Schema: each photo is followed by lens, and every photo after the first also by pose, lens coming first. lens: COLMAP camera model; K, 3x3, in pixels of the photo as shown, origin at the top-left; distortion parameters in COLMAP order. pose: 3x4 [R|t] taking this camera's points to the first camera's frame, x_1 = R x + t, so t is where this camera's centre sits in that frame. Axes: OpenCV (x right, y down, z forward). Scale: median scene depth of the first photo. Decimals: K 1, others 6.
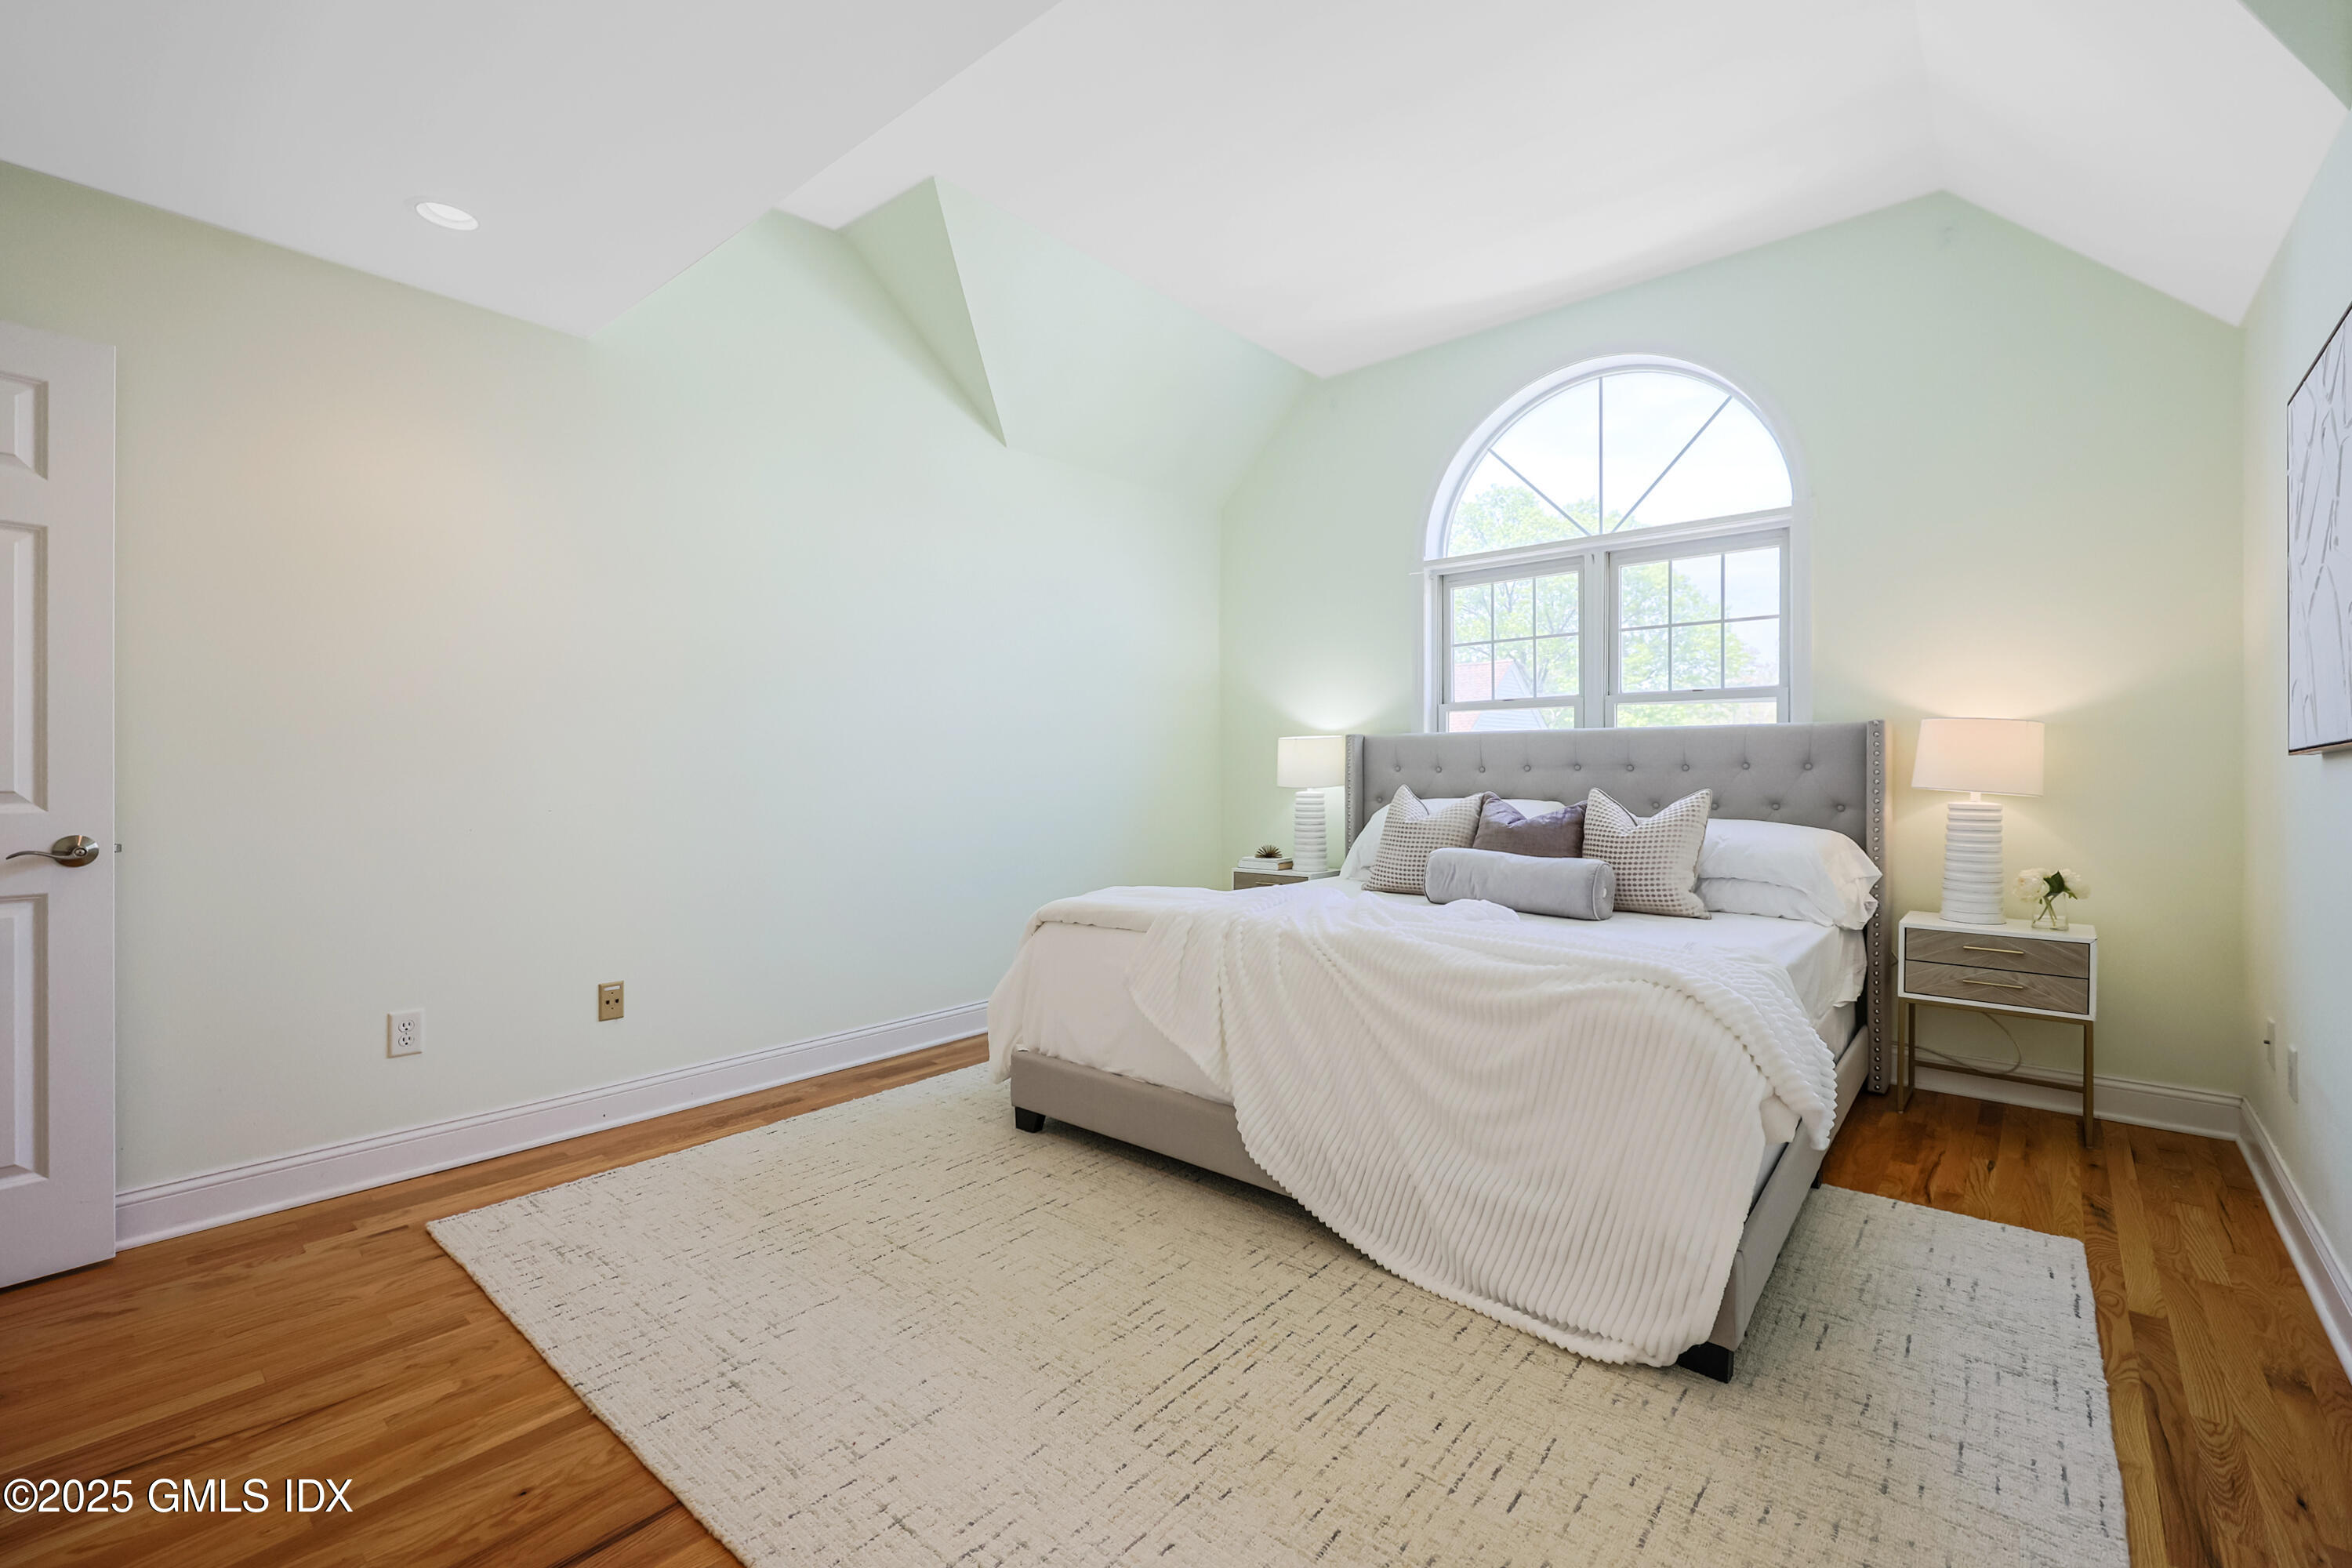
lens RADIAL K [[1011.1, 0, 1225.8], [0, 1011.1, 775.4], [0, 0, 1]] dist [-0.003568, -0.000809]
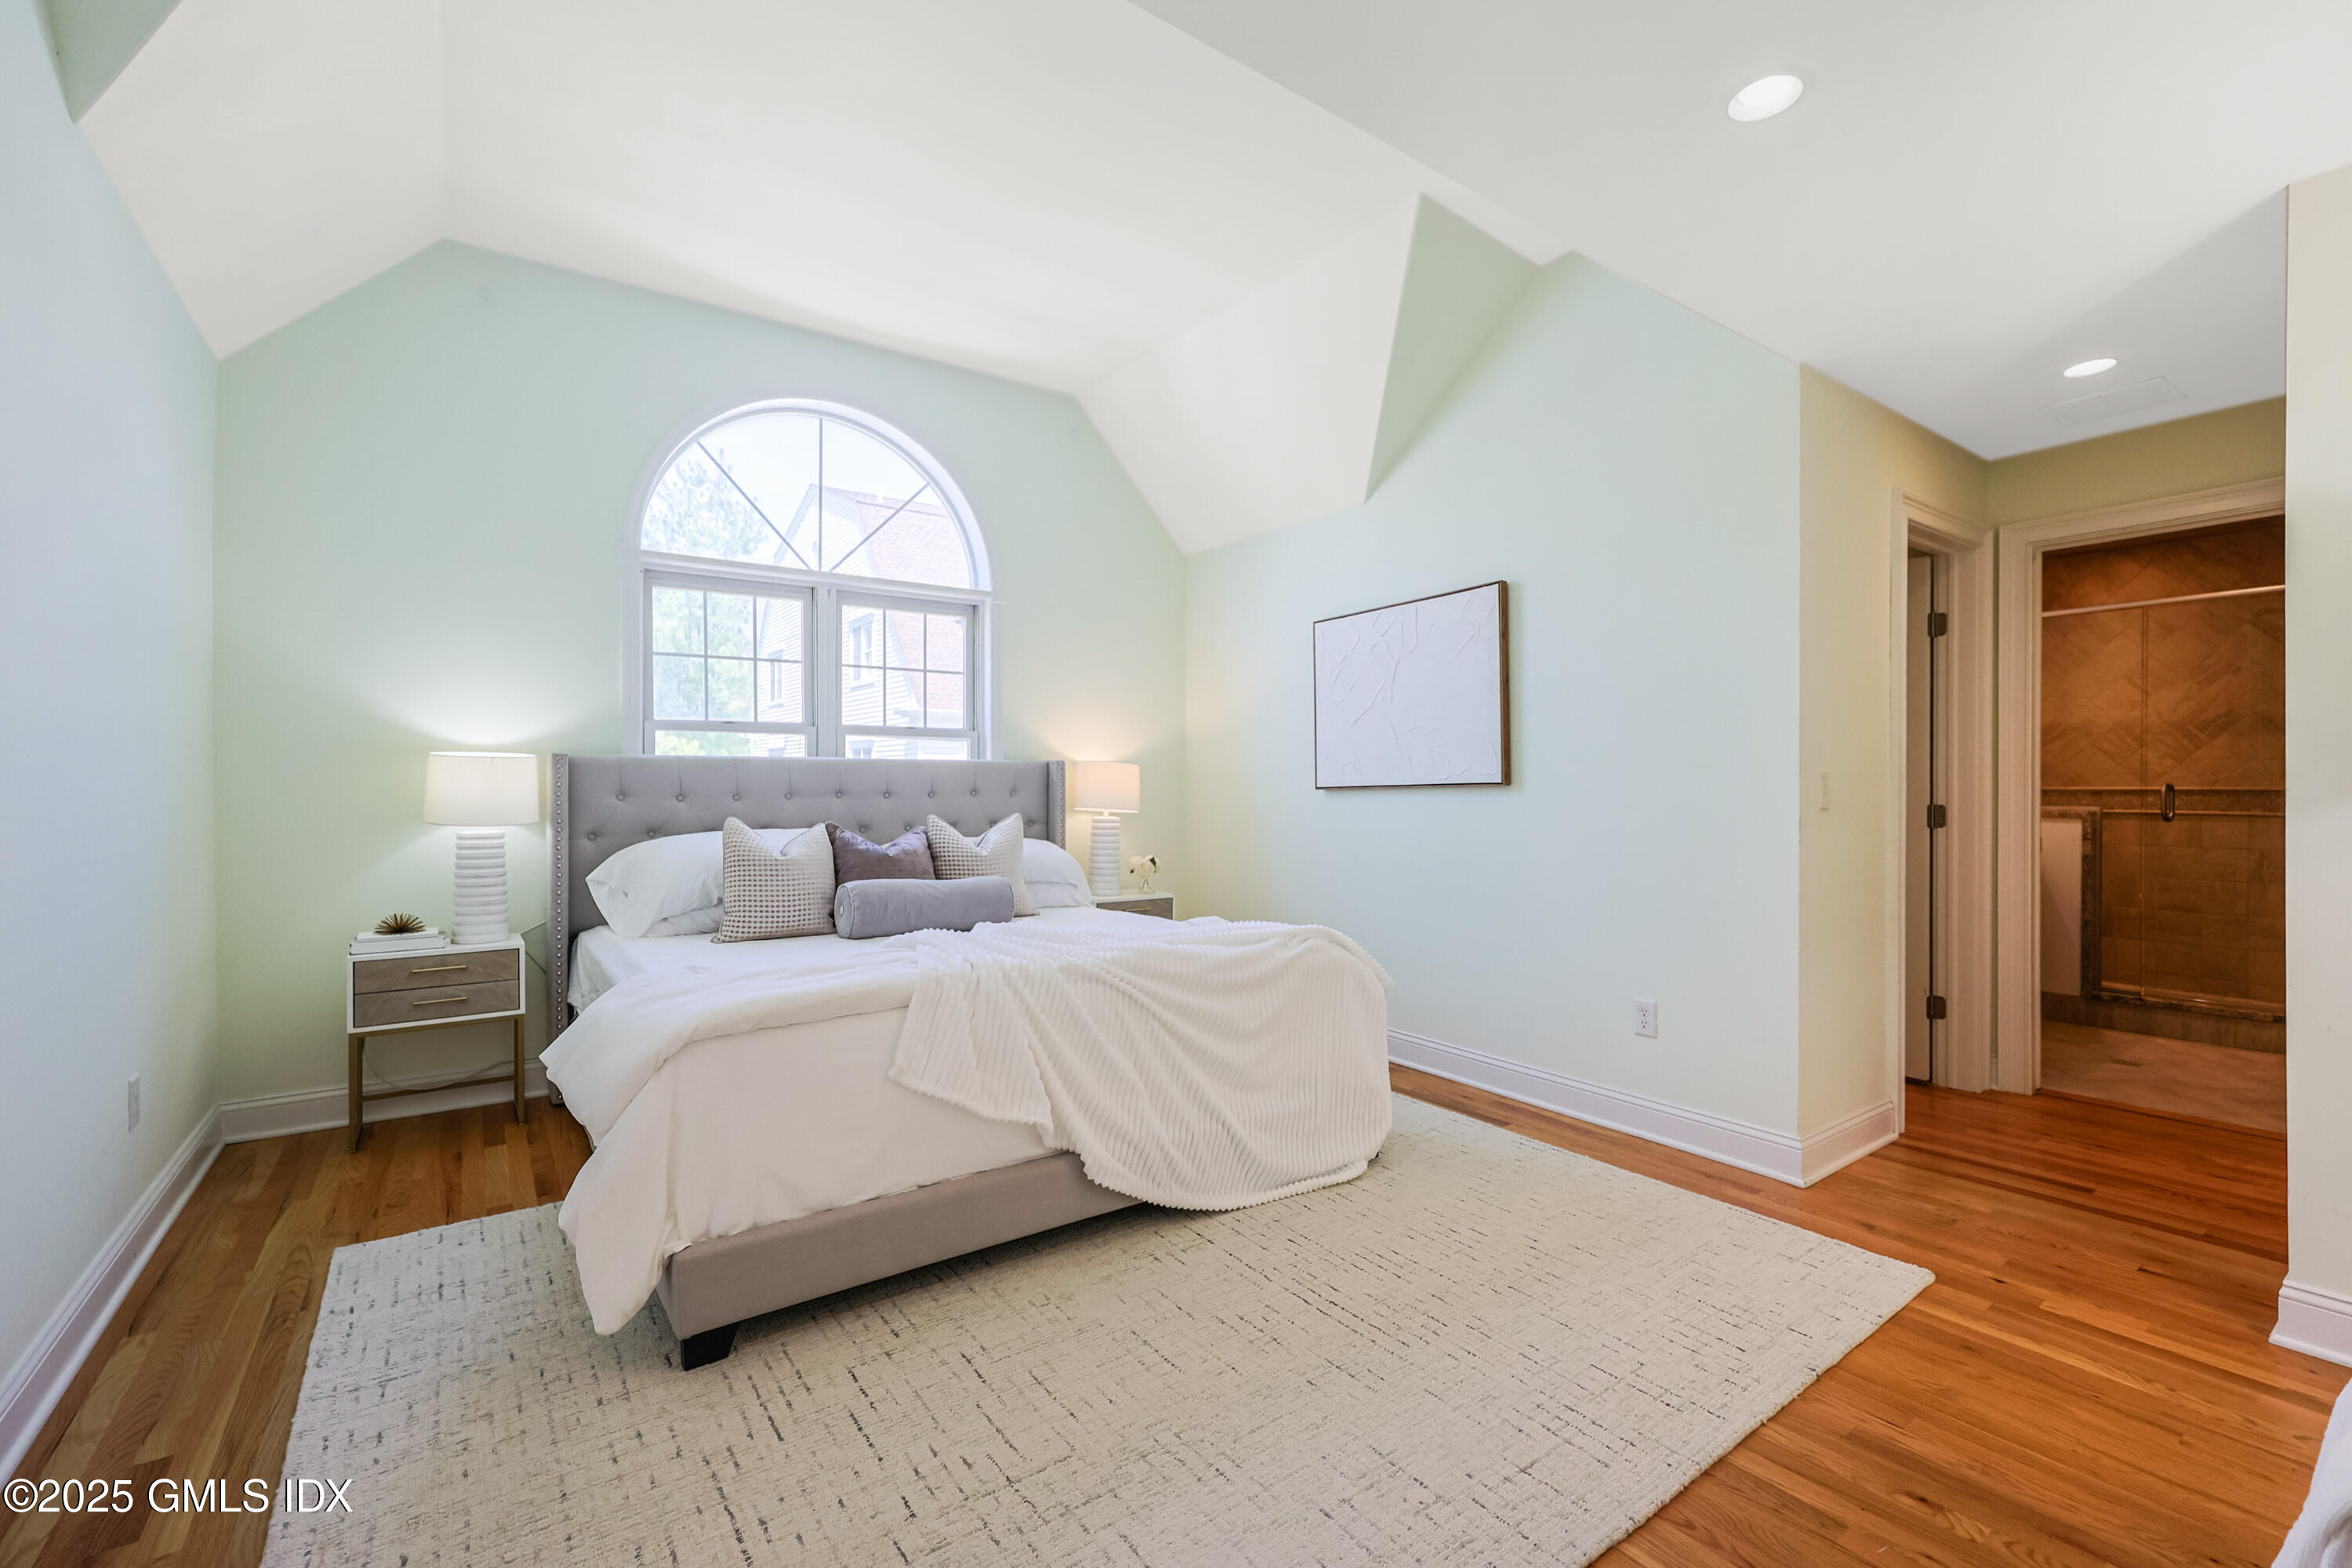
lens RADIAL K [[1011.1, 0, 1182.3], [0, 1011.1, 789.3], [0, 0, 1]] dist [-0.003568, -0.000809]
pose [[0.238030, -0.003838, 0.971250, -0.587867], [0.004790, 0.999985, 0.002778, -0.015713], [-0.971246, 0.003991, 0.238045, 0.422665]]
